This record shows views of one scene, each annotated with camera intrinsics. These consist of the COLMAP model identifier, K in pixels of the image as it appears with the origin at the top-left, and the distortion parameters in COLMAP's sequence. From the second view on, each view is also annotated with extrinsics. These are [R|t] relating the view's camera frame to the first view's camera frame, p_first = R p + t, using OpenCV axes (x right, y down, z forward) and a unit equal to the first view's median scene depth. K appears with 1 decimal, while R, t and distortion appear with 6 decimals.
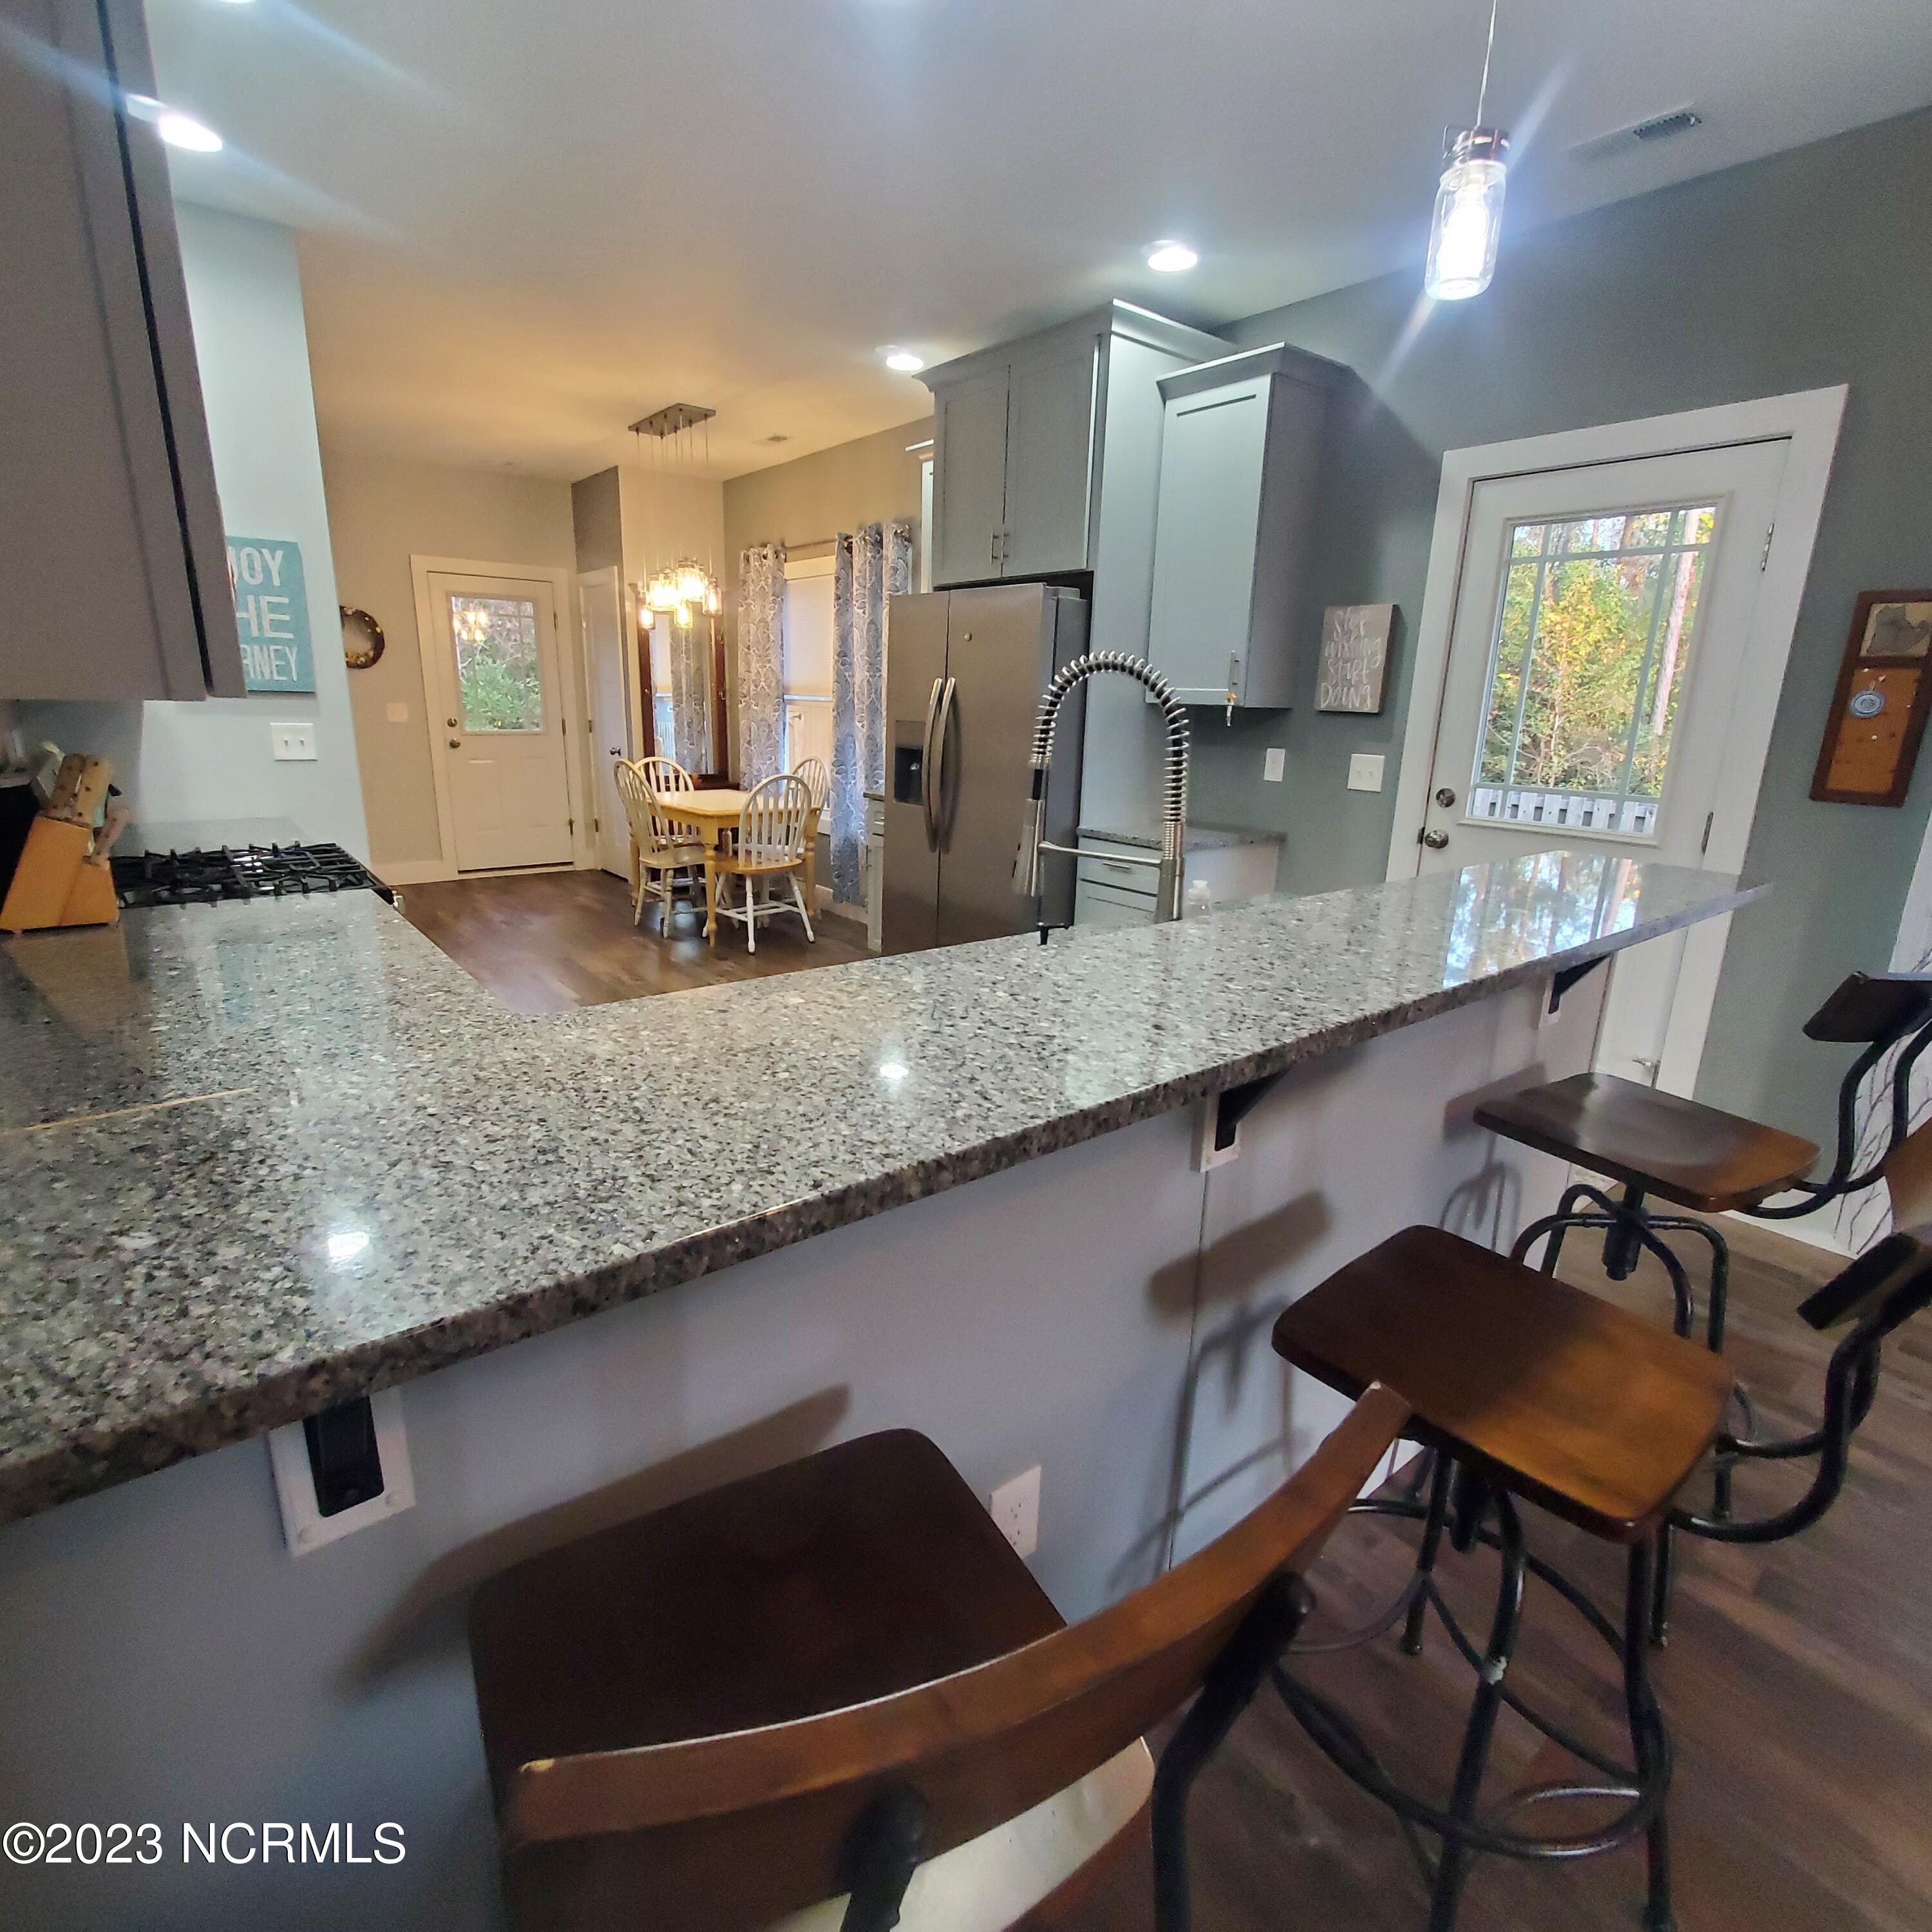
lens RADIAL K [[1018.9, 0, 964.6], [0, 1018.9, 961.6], [0, 0, 1]] dist [0.002370, -0.002043]
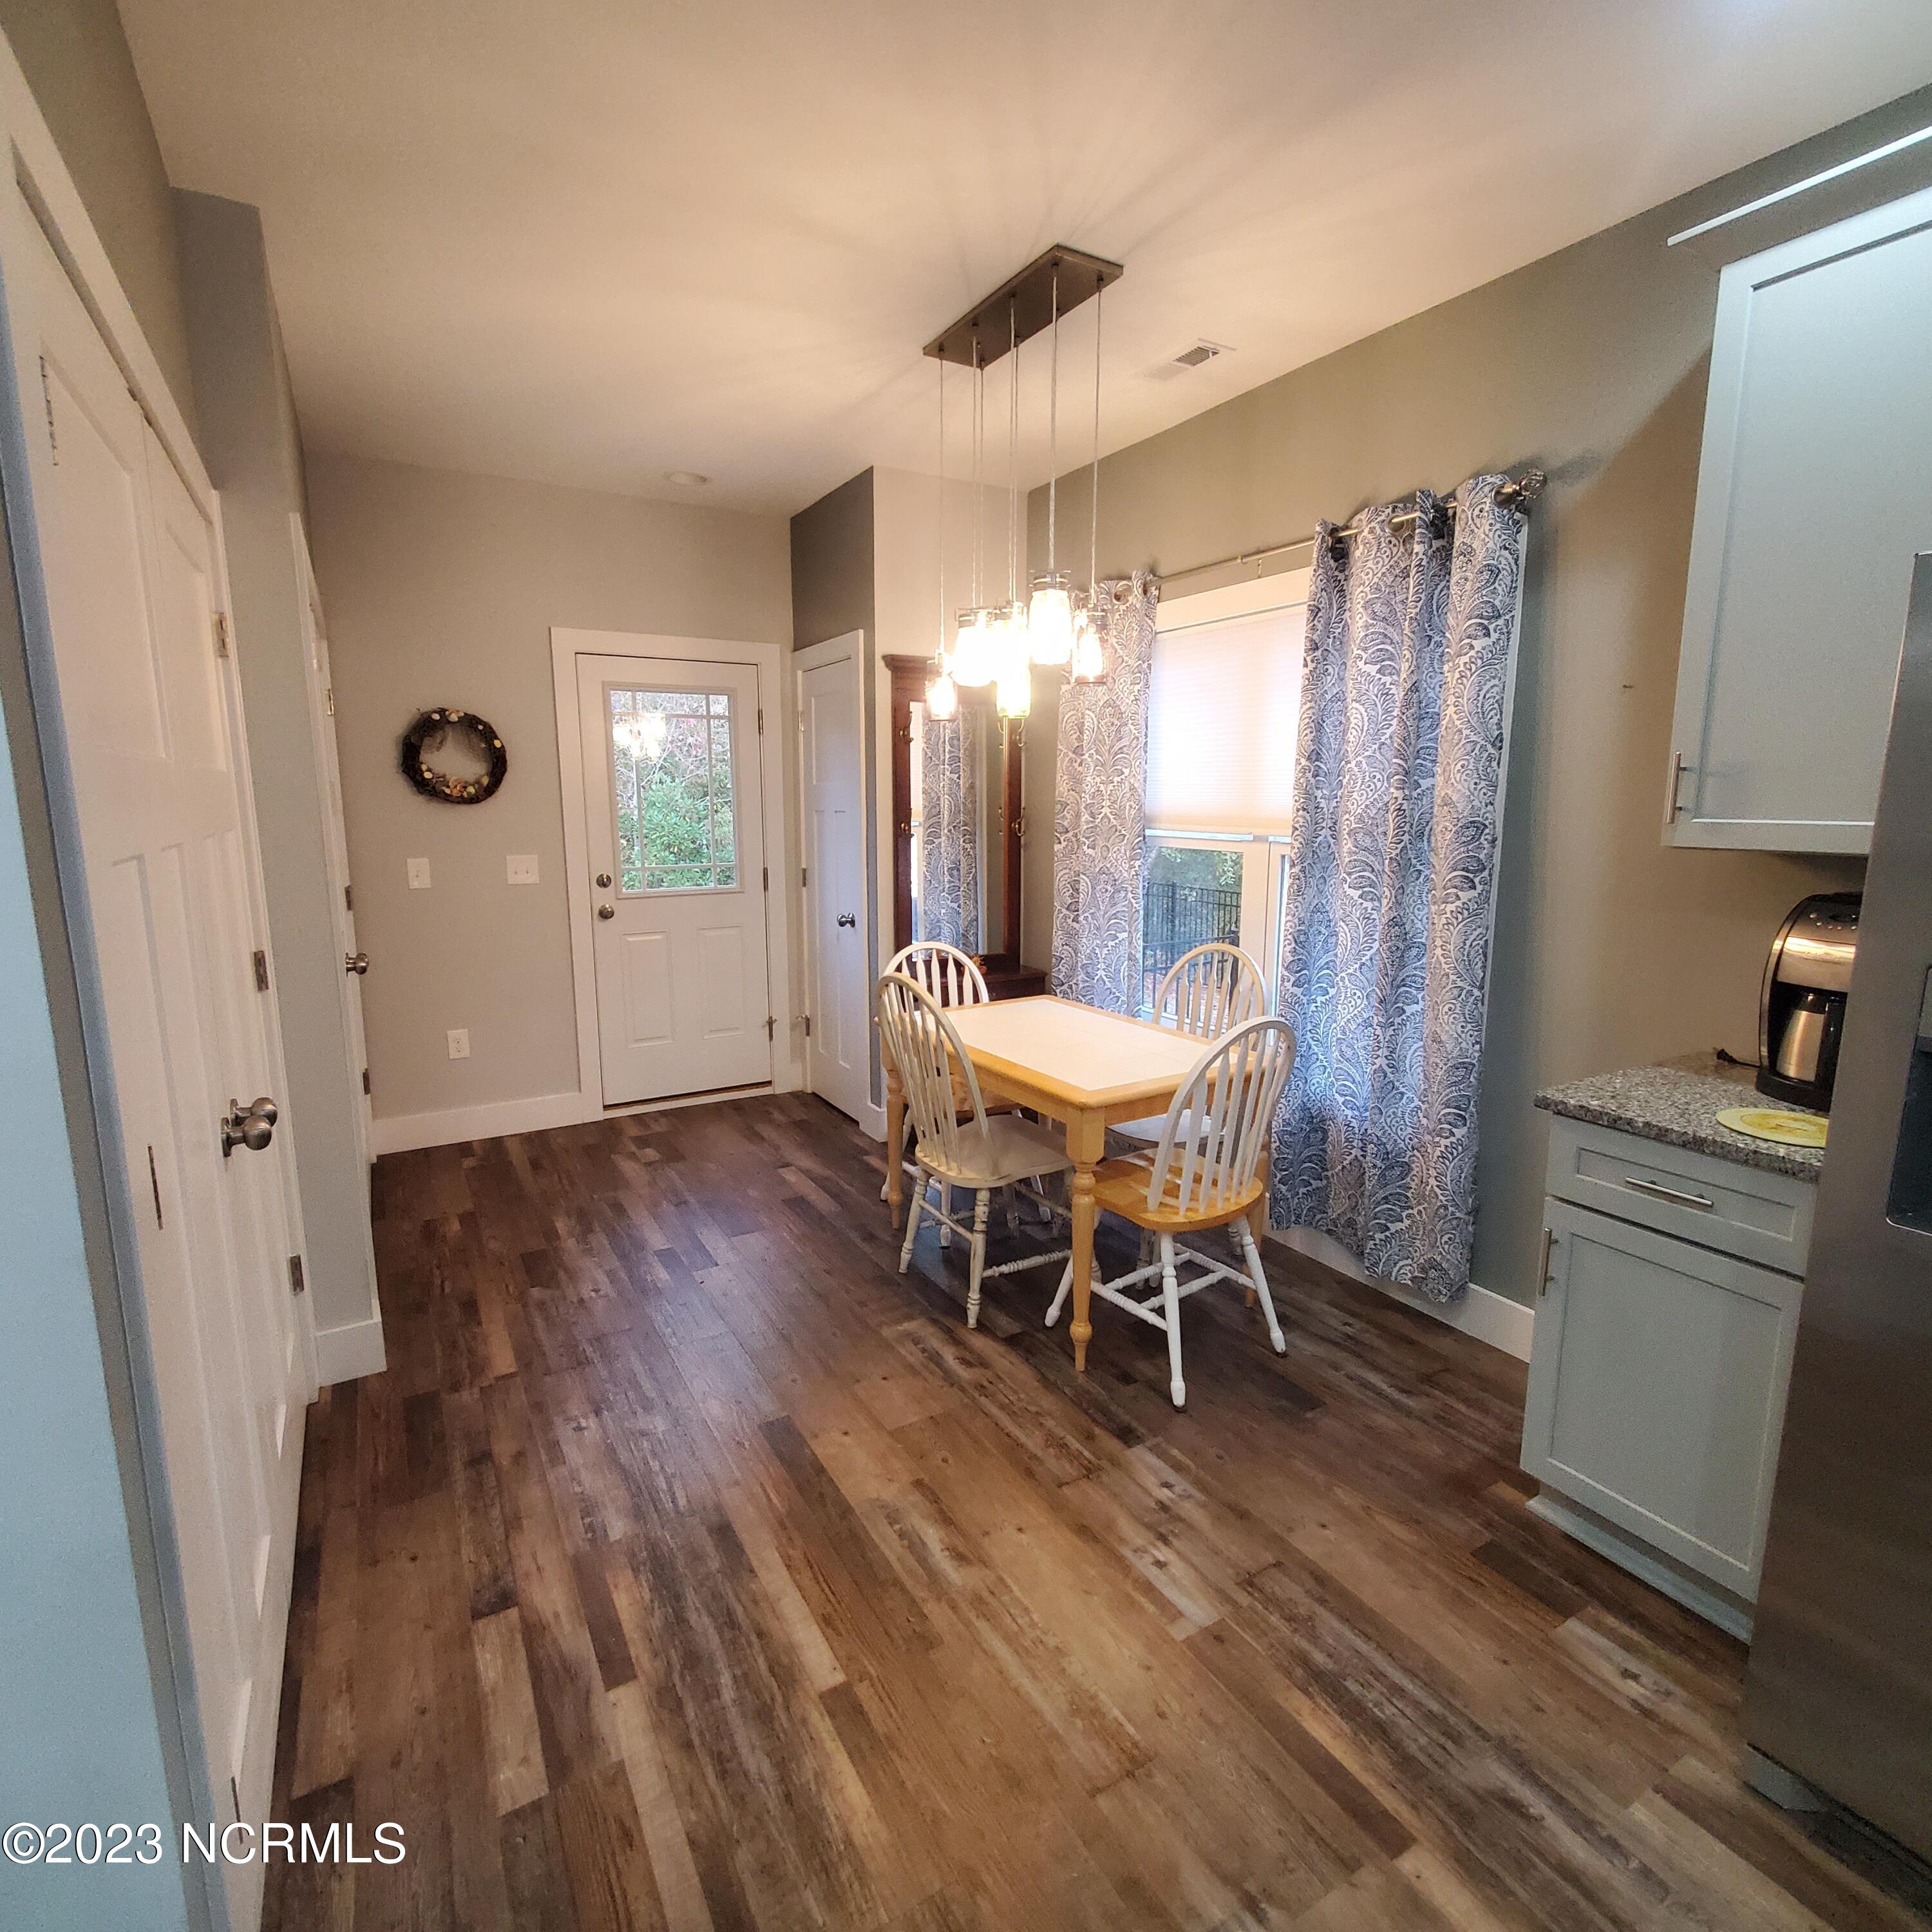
lens RADIAL K [[1016.2, 0, 957.6], [0, 1016.2, 961.1], [0, 0, 1]] dist [0.008644, -0.005014]
pose [[0.988444, -0.003249, -0.151550, -0.197821], [-0.011279, 0.995422, -0.094906, -0.134867], [0.151165, 0.095518, 0.983883, 0.436096]]
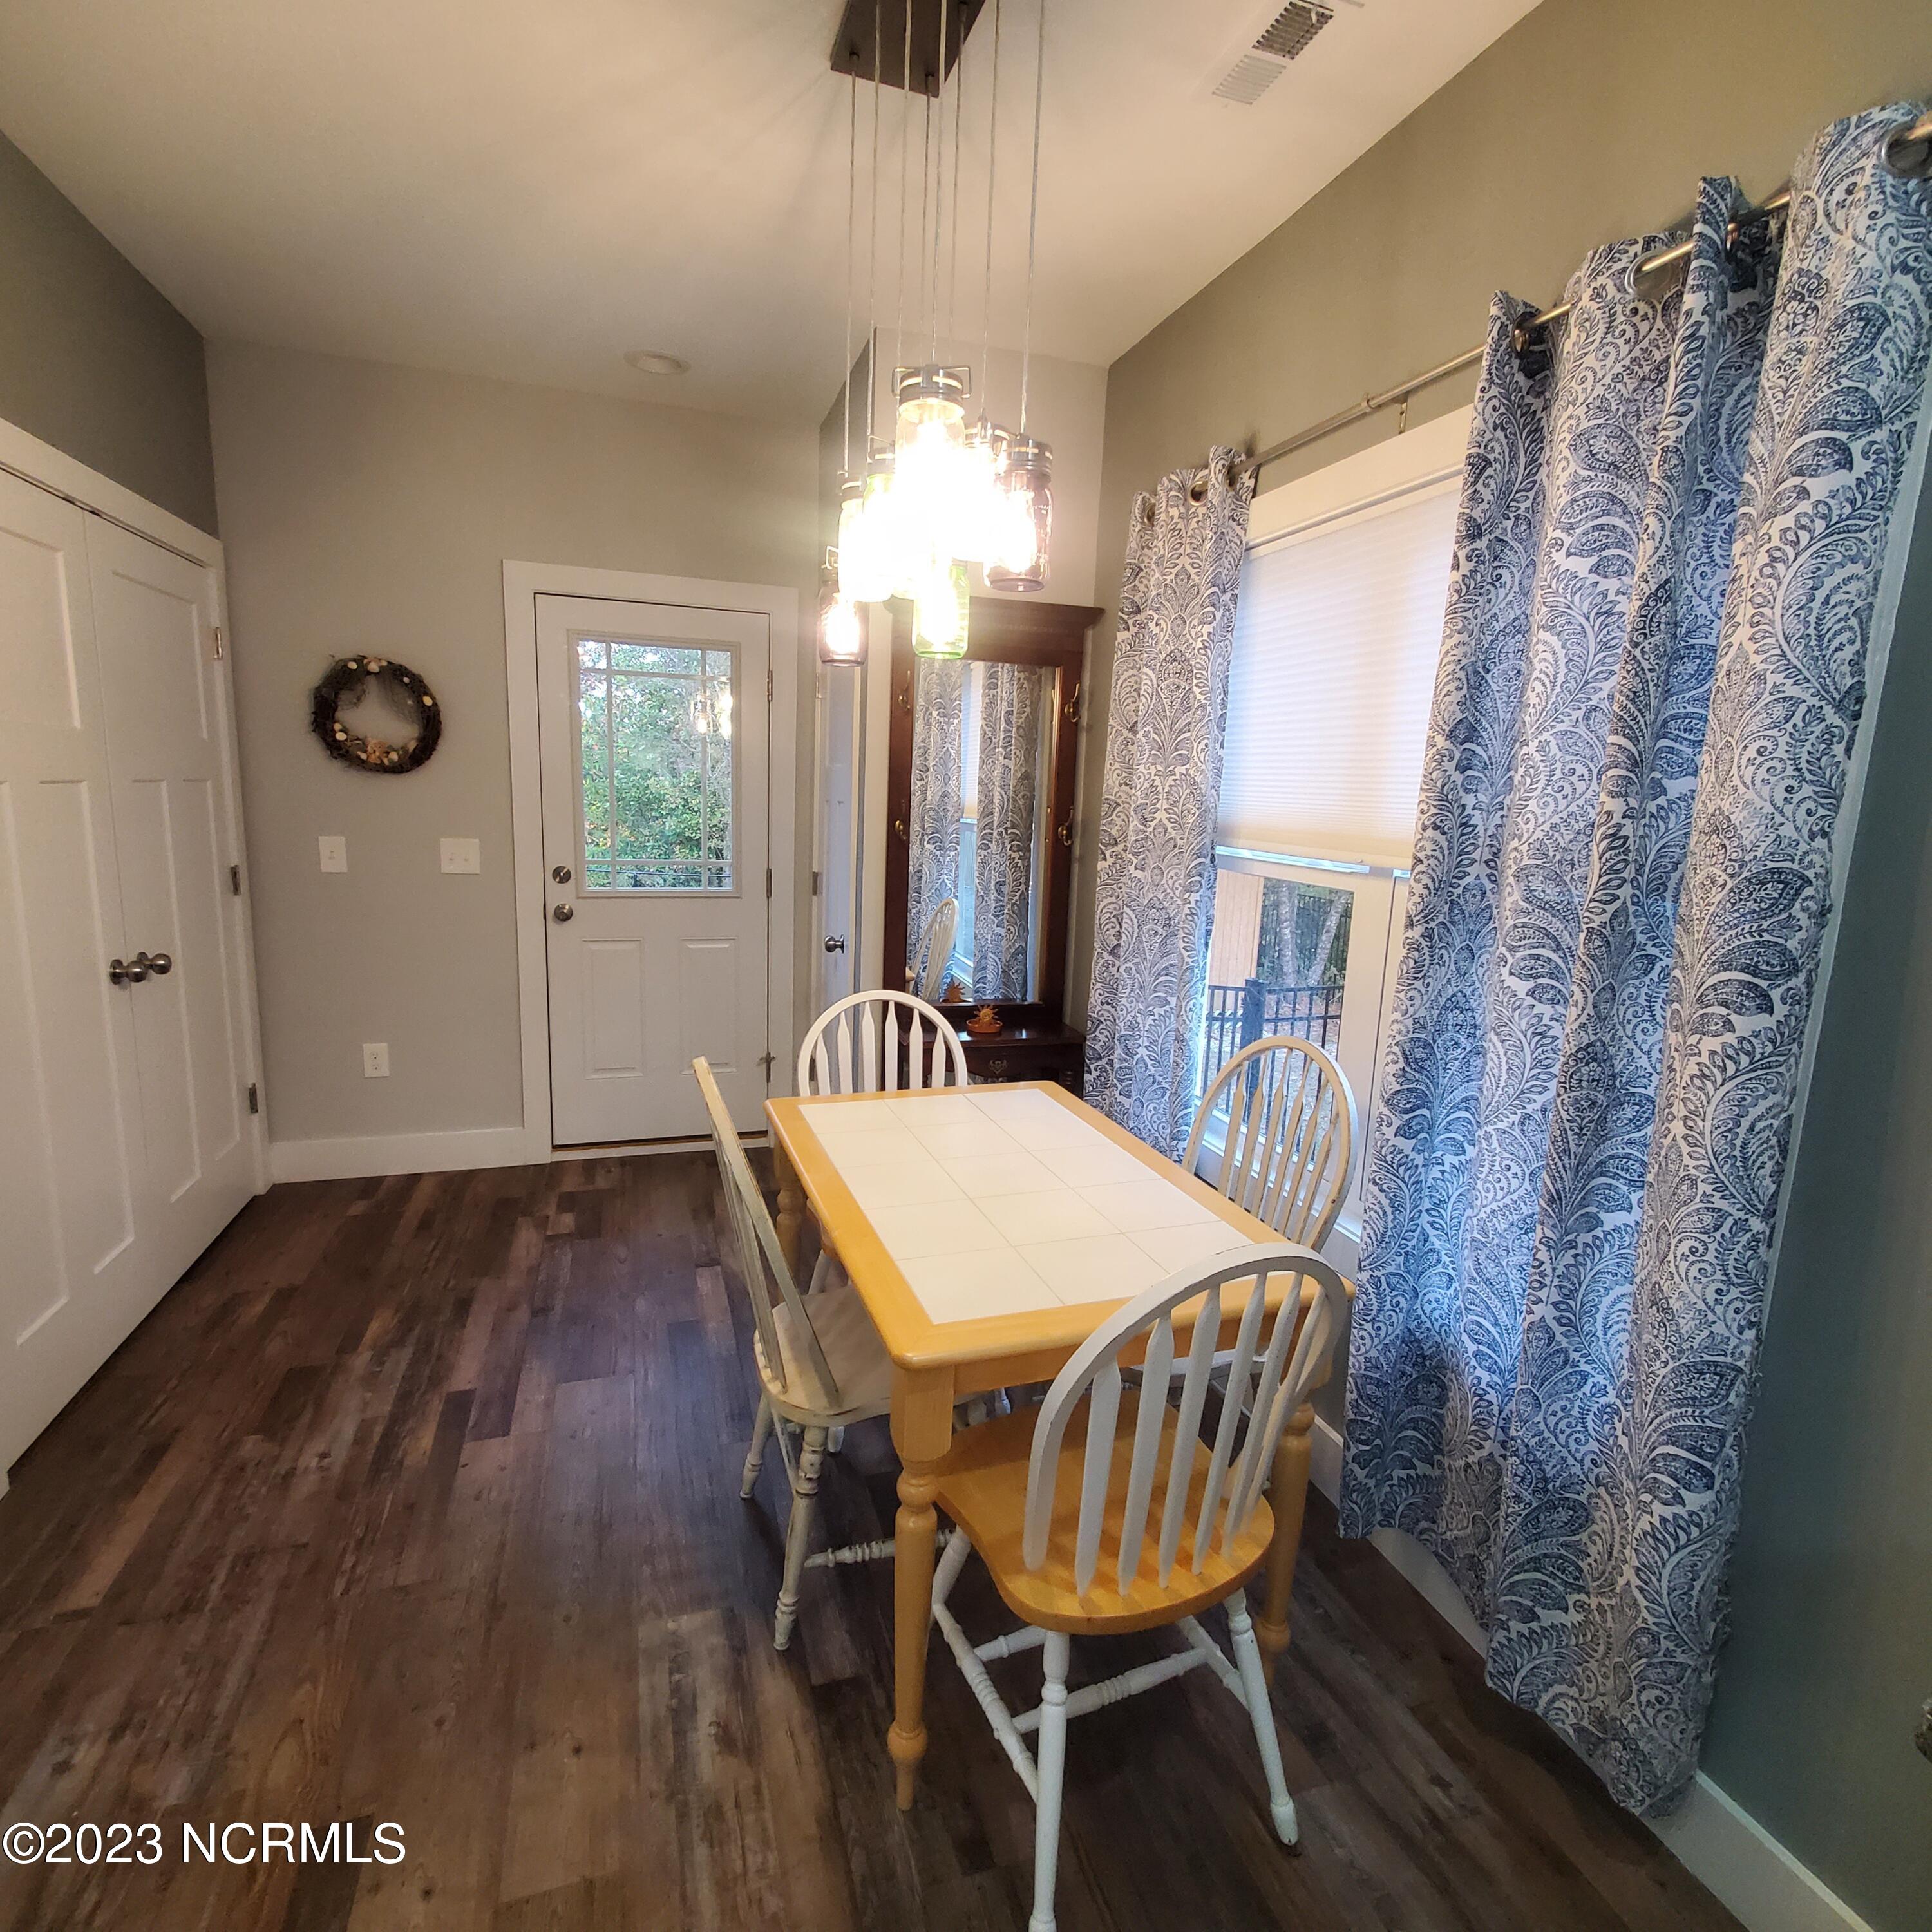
lens RADIAL K [[1018.3, 0, 959.5], [0, 1018.3, 958.3], [0, 0, 1]] dist [-0.000786, 0.000761]
pose [[0.935140, 0.067519, -0.347784, -0.133688], [-0.102256, 0.991332, -0.082494, -0.181893], [0.339200, 0.112706, 0.933938, 0.627409]]
